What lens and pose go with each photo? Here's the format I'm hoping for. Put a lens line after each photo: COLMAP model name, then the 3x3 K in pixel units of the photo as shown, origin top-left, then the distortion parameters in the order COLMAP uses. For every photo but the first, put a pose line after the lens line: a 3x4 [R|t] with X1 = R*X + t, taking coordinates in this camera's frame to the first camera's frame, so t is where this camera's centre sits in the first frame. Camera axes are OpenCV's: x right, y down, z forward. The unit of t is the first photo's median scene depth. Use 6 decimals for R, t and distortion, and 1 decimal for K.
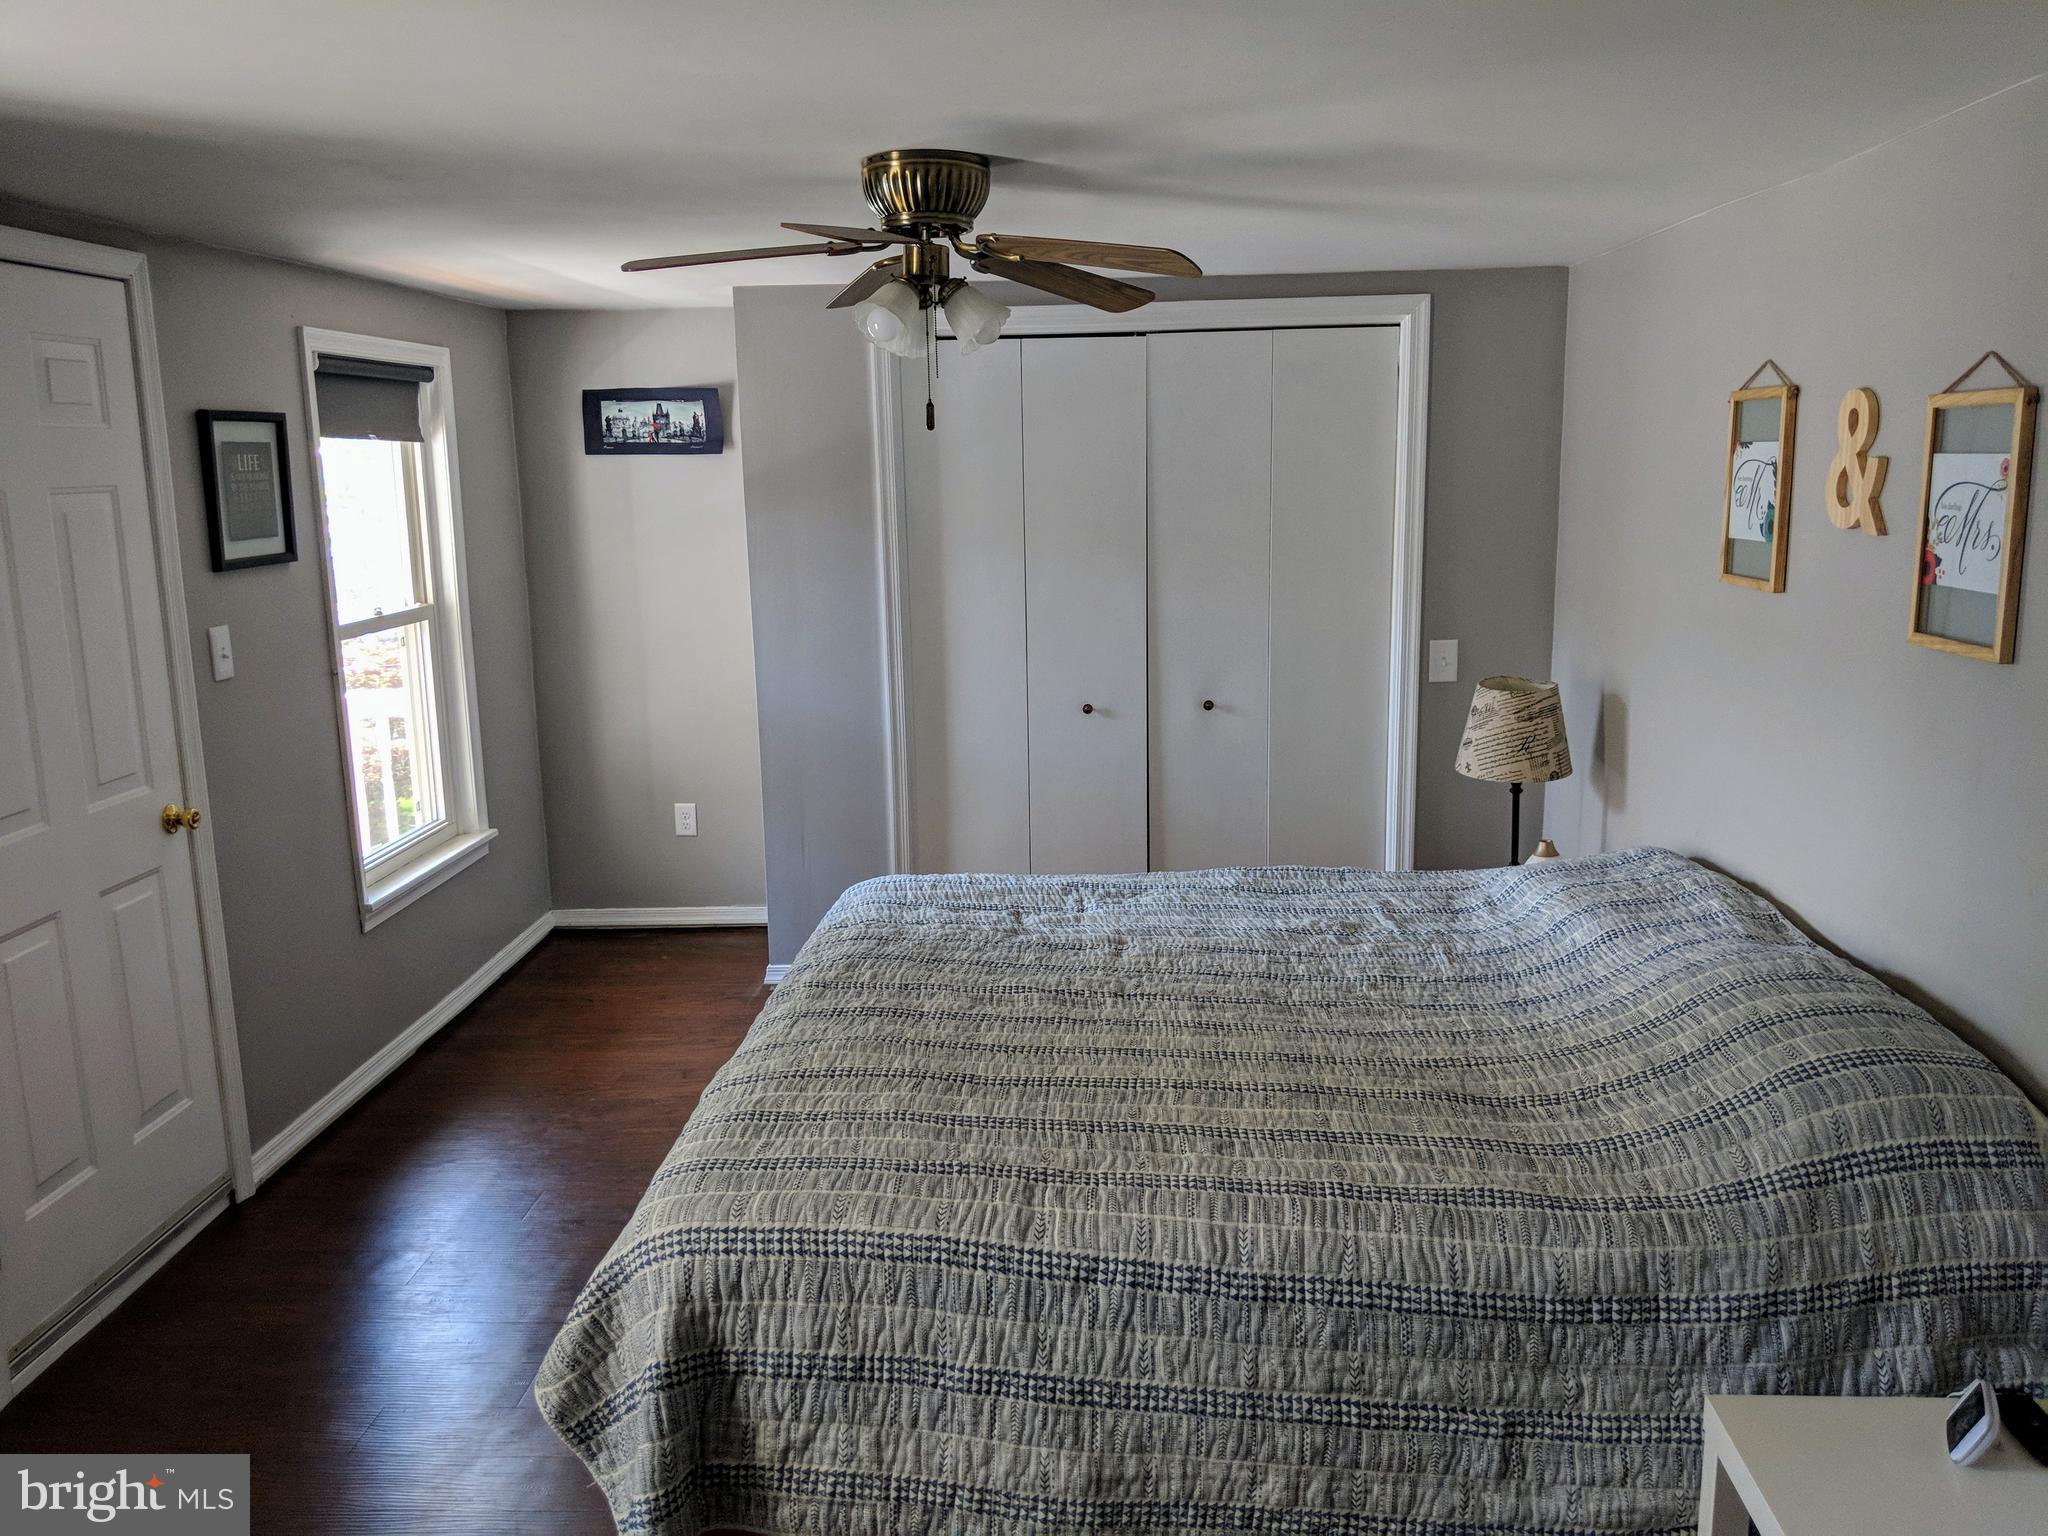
lens RADIAL K [[1663.0, 0, 1055.0], [0, 1663.0, 769.9], [0, 0, 1]] dist [0.061243, -0.113069]
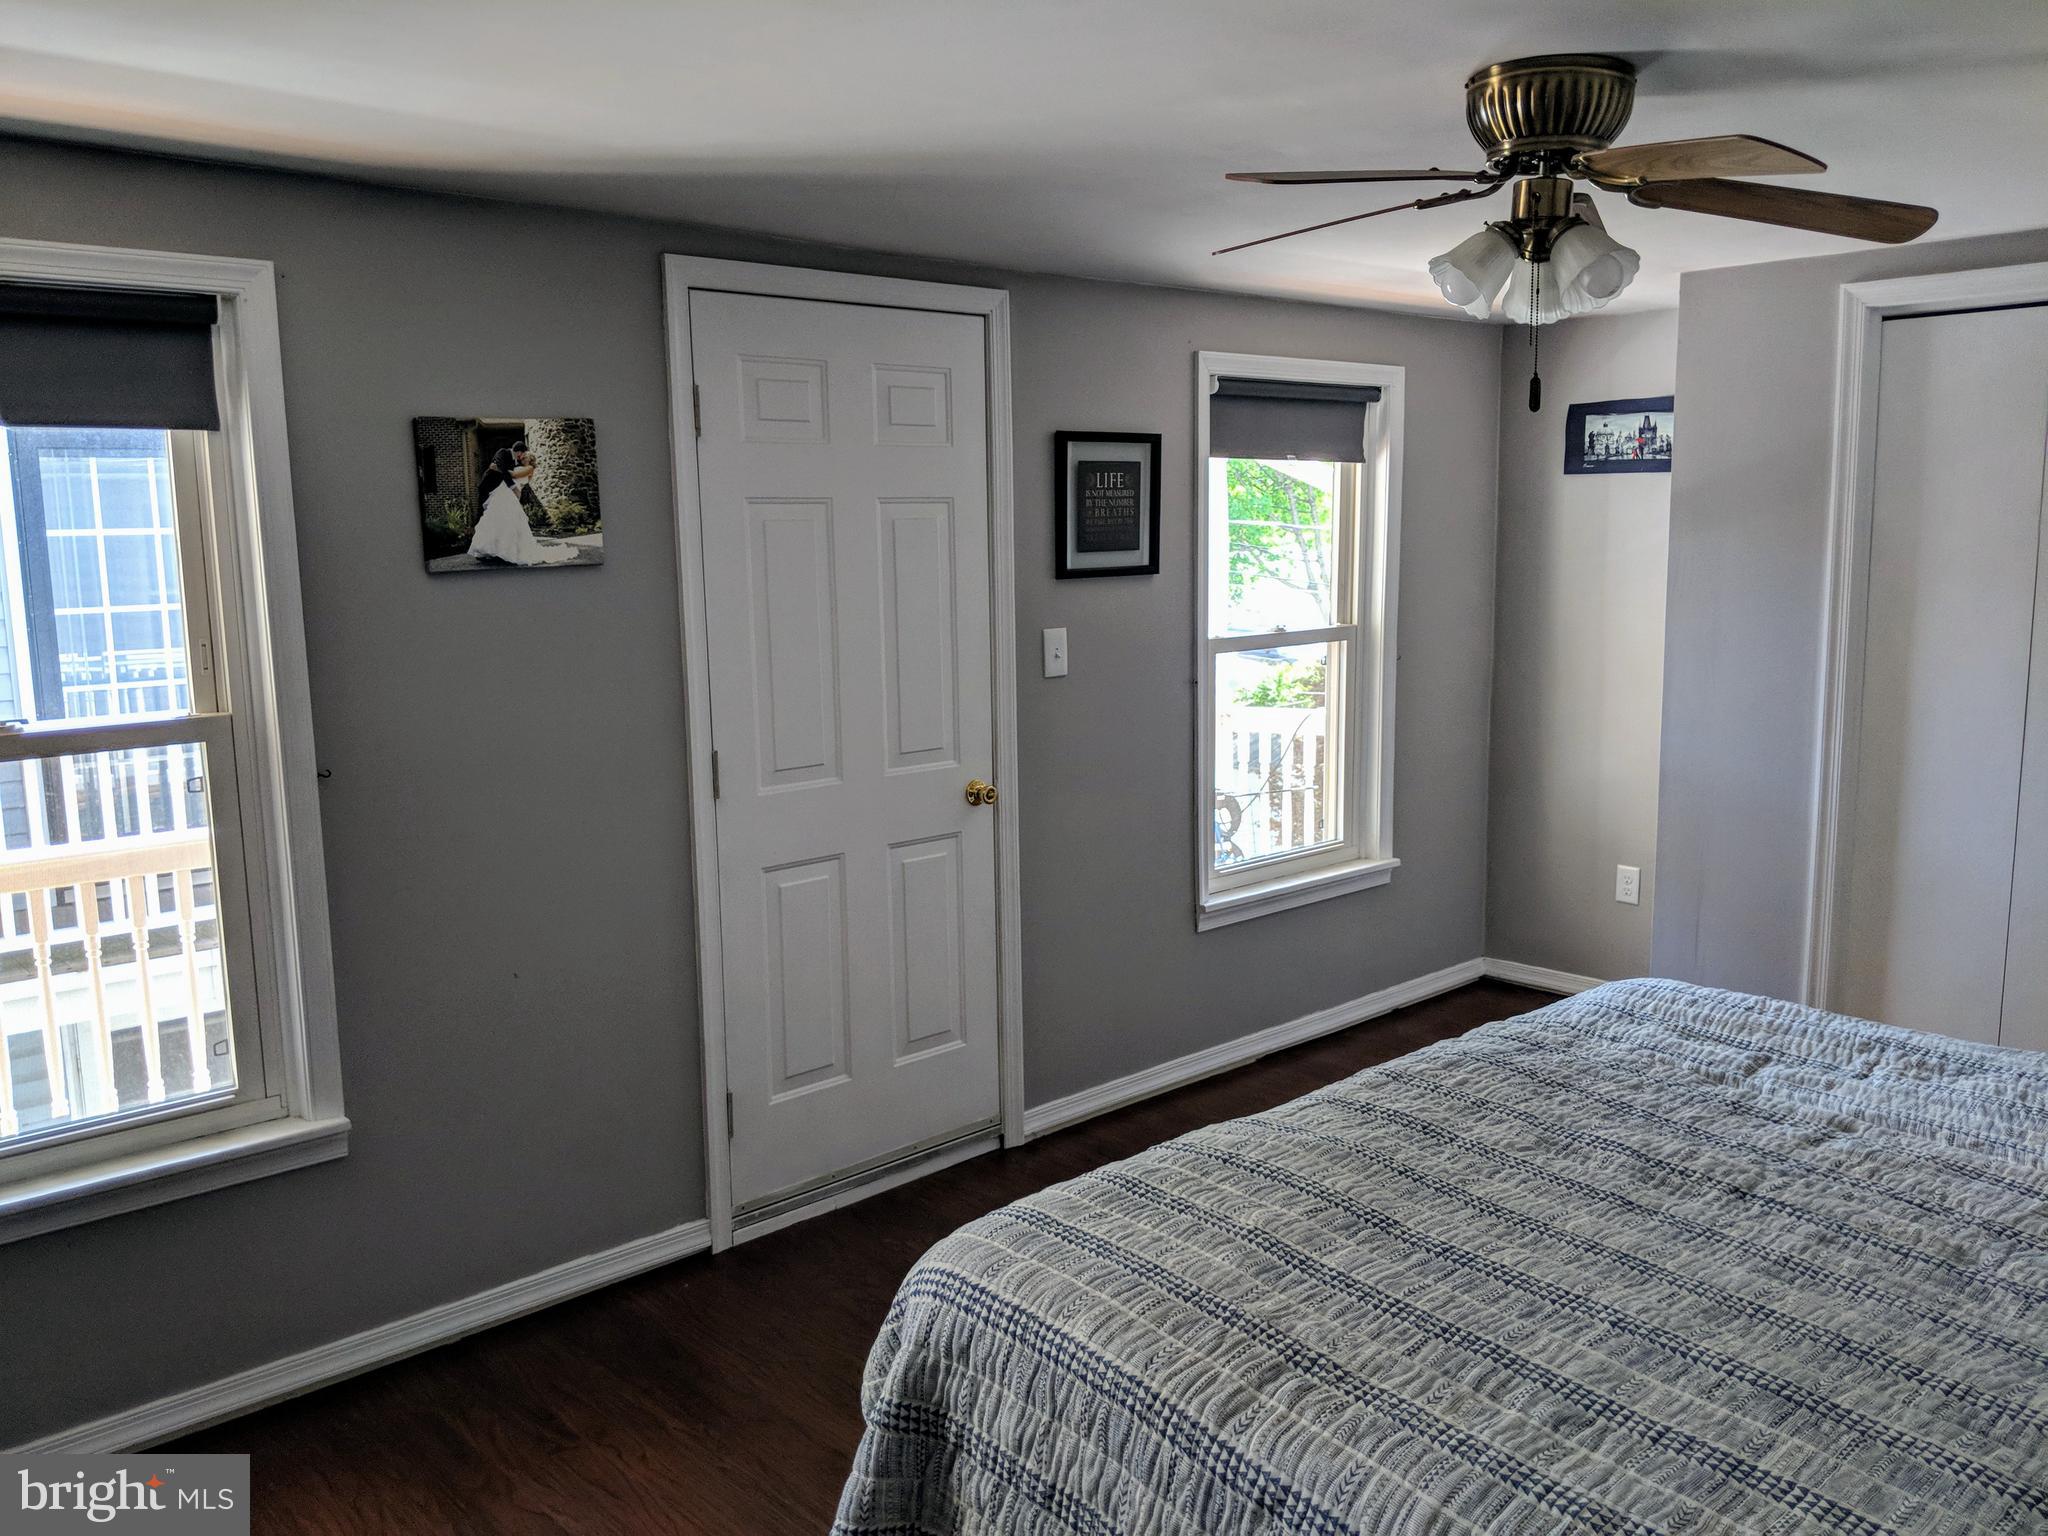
lens RADIAL K [[1663.0, 0, 999.3], [0, 1663.0, 763.7], [0, 0, 1]] dist [0.061243, -0.113069]
pose [[0.691749, 0.111813, -0.713429, 0.287973], [-0.131500, 0.990926, 0.027800, -0.023870], [0.710064, 0.074585, 0.700176, 0.230578]]
